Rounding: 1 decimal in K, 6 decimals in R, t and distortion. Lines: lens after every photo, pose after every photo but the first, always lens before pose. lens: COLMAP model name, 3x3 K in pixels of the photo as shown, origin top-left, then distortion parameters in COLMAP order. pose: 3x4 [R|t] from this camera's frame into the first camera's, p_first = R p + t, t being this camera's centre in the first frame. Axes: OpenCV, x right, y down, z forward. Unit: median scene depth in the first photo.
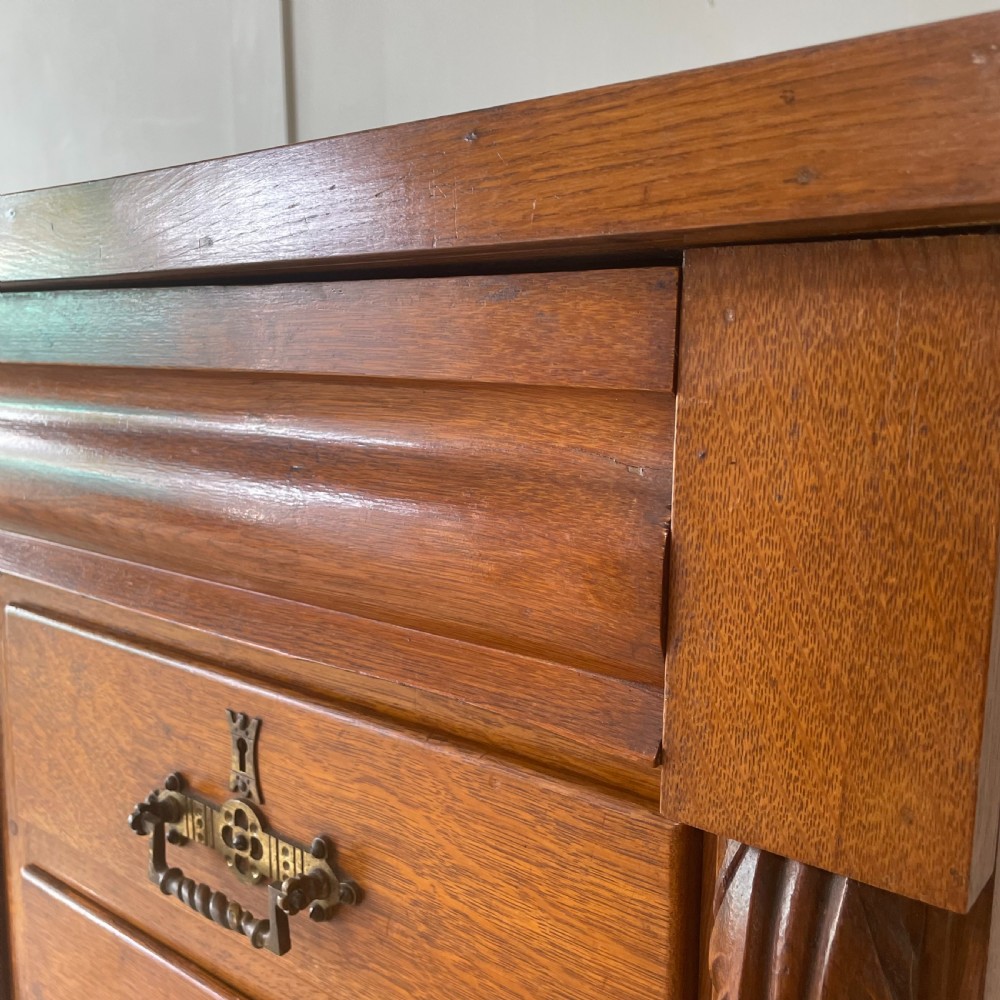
lens RADIAL K [[1030.2, 0, 500.6], [0, 1030.2, 487.3], [0, 0, 1]] dist [0.101343, -0.161471]
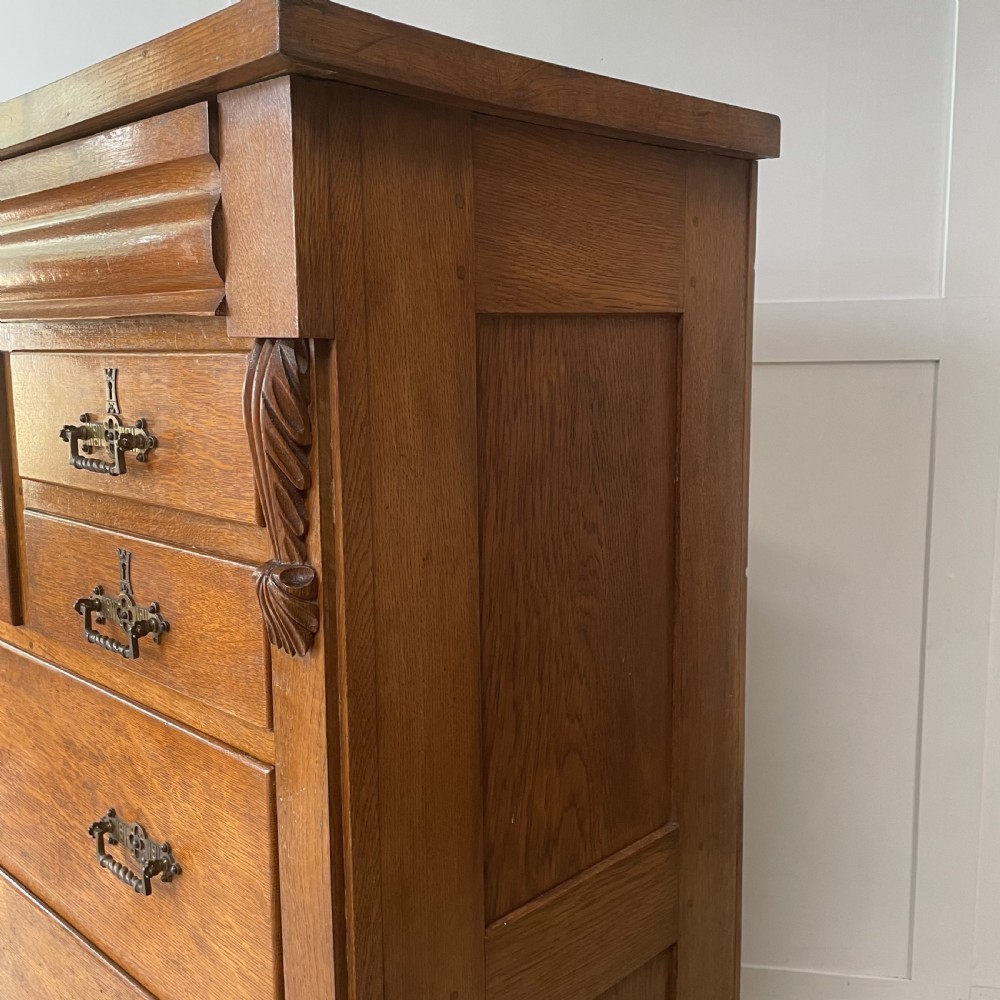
lens RADIAL K [[1076.7, 0, 502.6], [0, 1076.7, 480.8], [0, 0, 1]] dist [0.094208, -0.006158]
pose [[0.994507, -0.000135, -0.104671, 0.742264], [-0.000752, 0.999964, -0.008430, 0.473431], [0.104668, 0.008463, 0.994471, -1.015647]]
